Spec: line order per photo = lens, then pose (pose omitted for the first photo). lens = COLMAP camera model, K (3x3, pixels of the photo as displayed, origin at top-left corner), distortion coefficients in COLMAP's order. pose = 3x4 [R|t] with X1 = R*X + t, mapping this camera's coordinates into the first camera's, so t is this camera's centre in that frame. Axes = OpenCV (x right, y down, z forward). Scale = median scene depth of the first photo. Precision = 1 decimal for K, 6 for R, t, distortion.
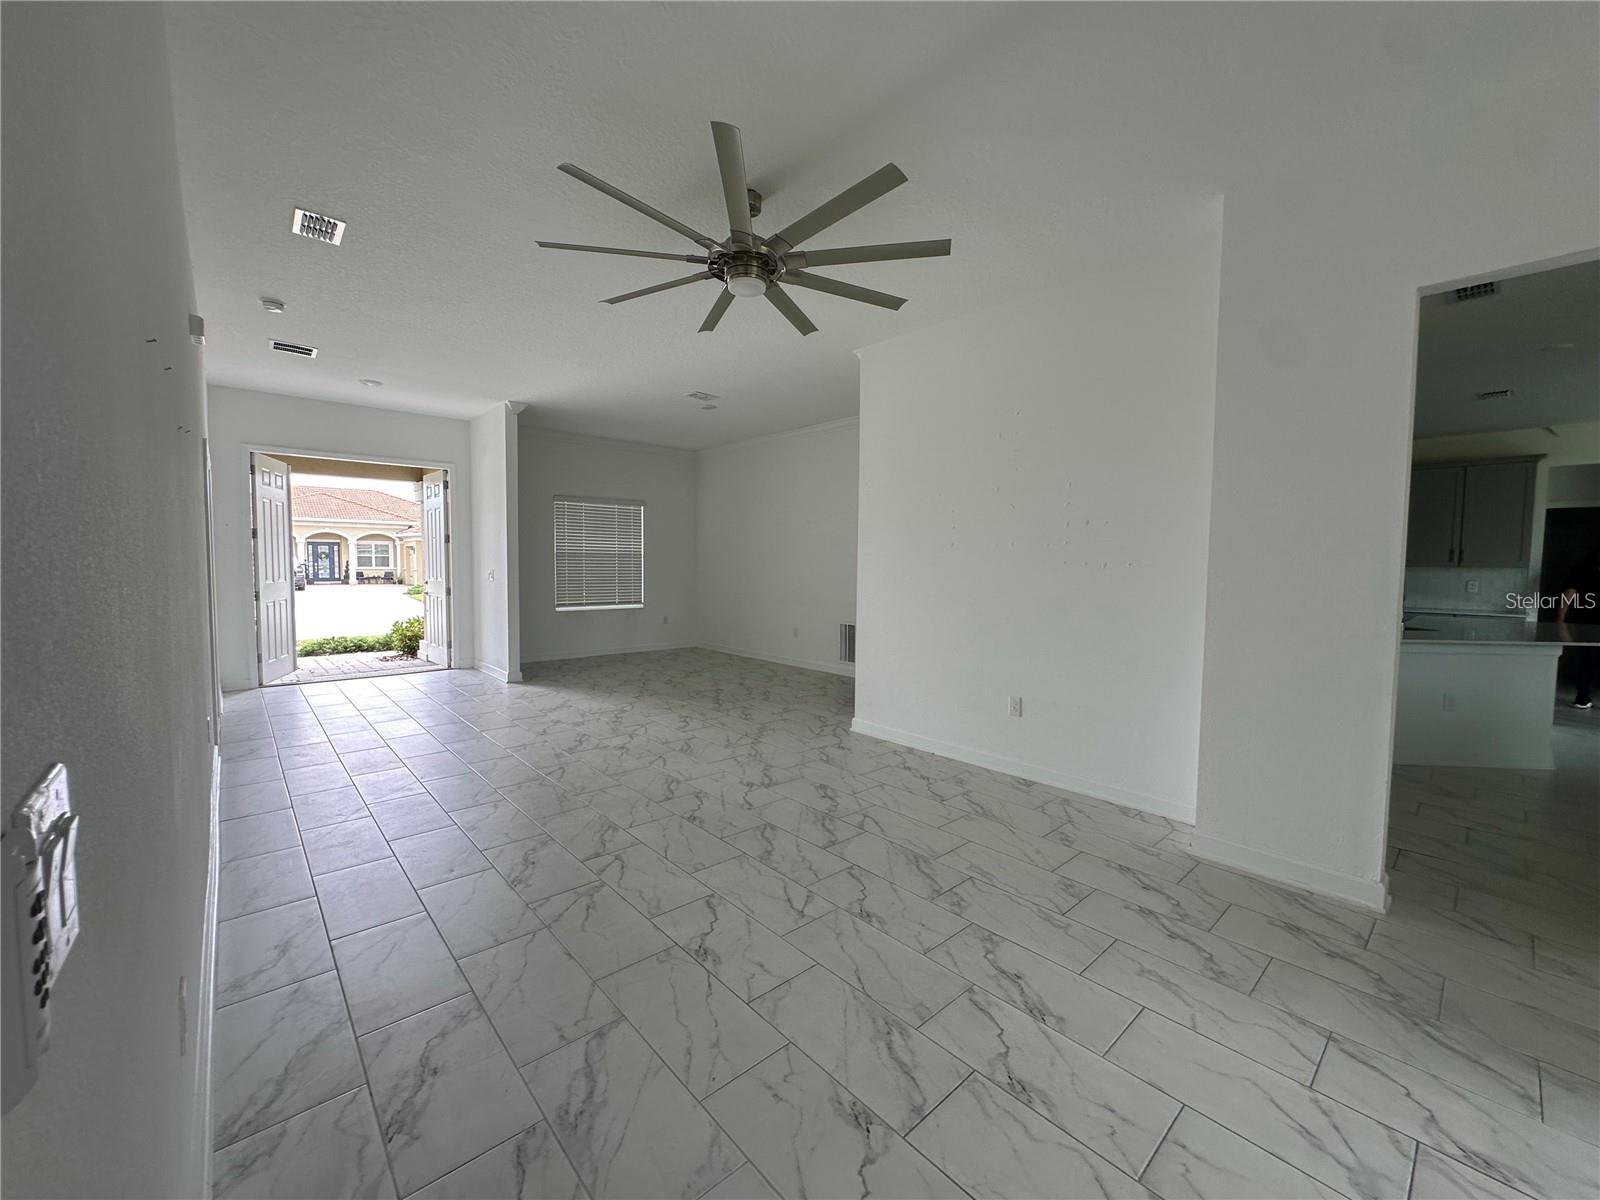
lens RADIAL K [[640.6, 0, 798.9], [0, 640.6, 593.3], [0, 0, 1]] dist [-0.001851, 0.000209]
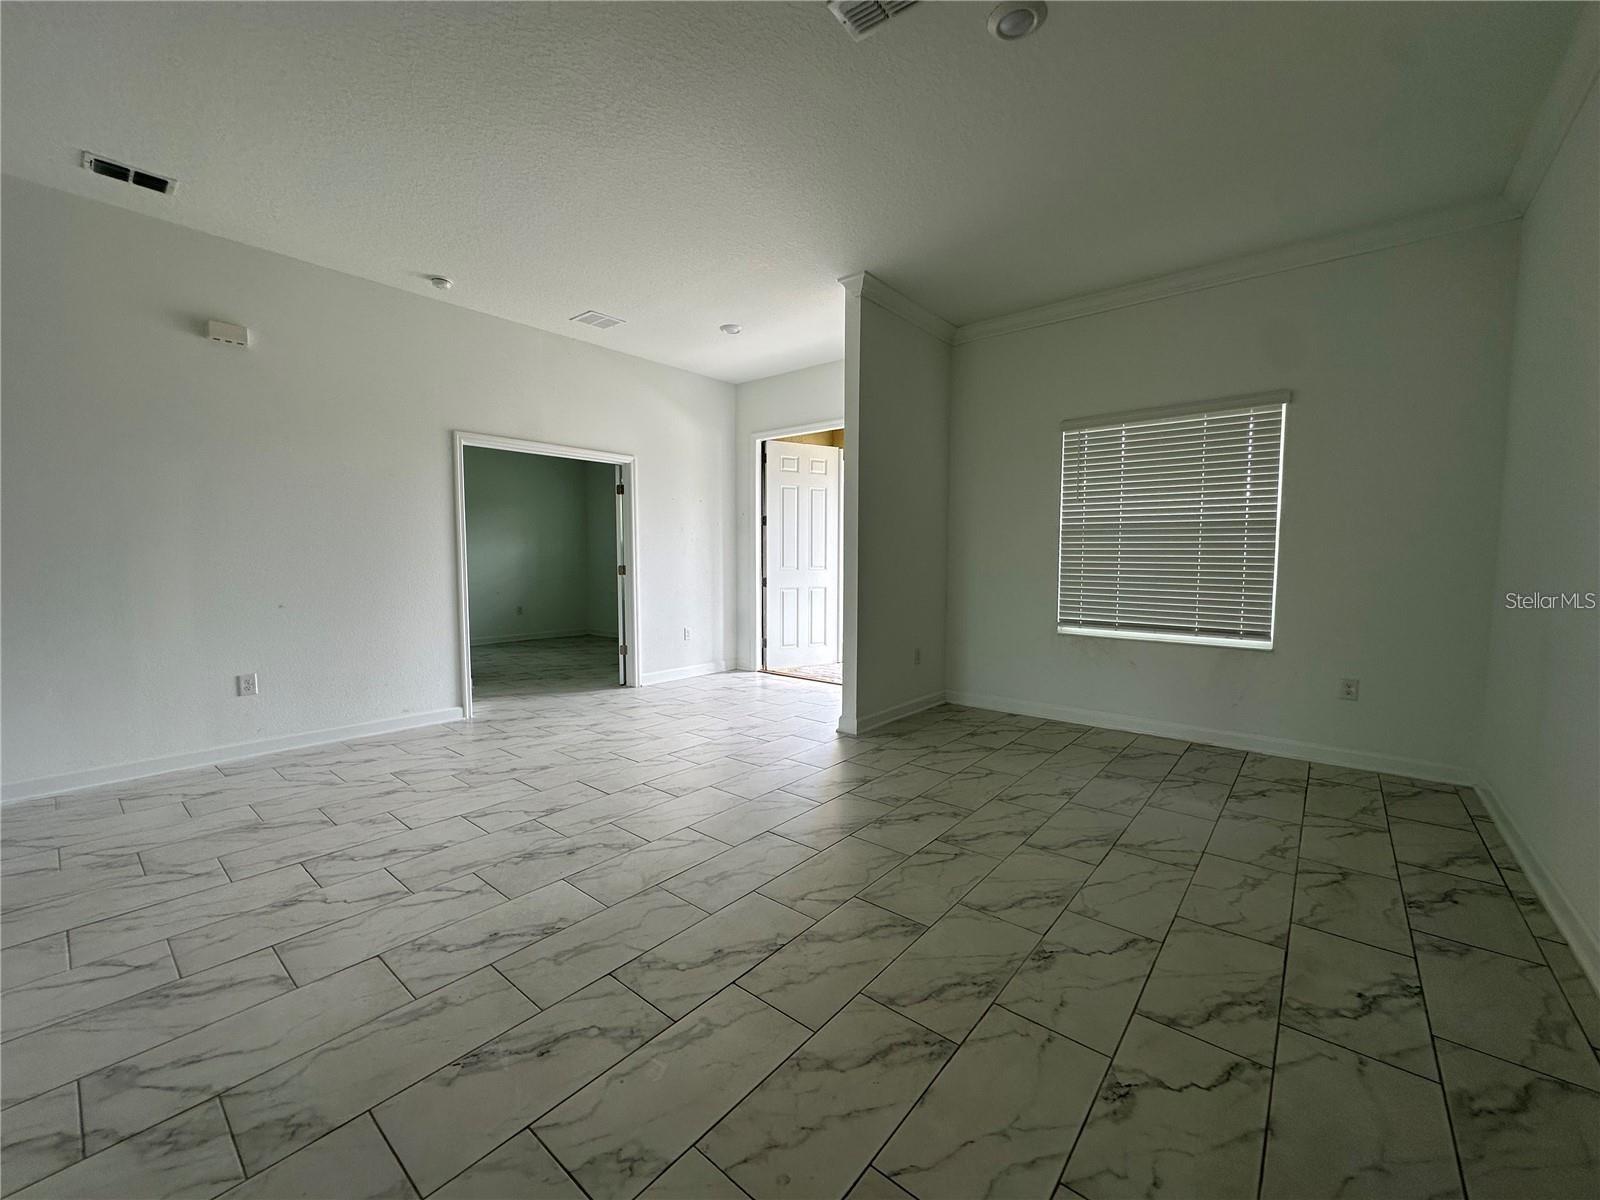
lens RADIAL K [[640.6, 0, 797.4], [0, 640.6, 594.6], [0, 0, 1]] dist [-0.001851, 0.000209]
pose [[0.141241, 0.045300, -0.988938, 0.250189], [-0.047694, 0.998104, 0.038908, -0.030285], [0.988826, 0.041671, 0.143133, 1.319196]]
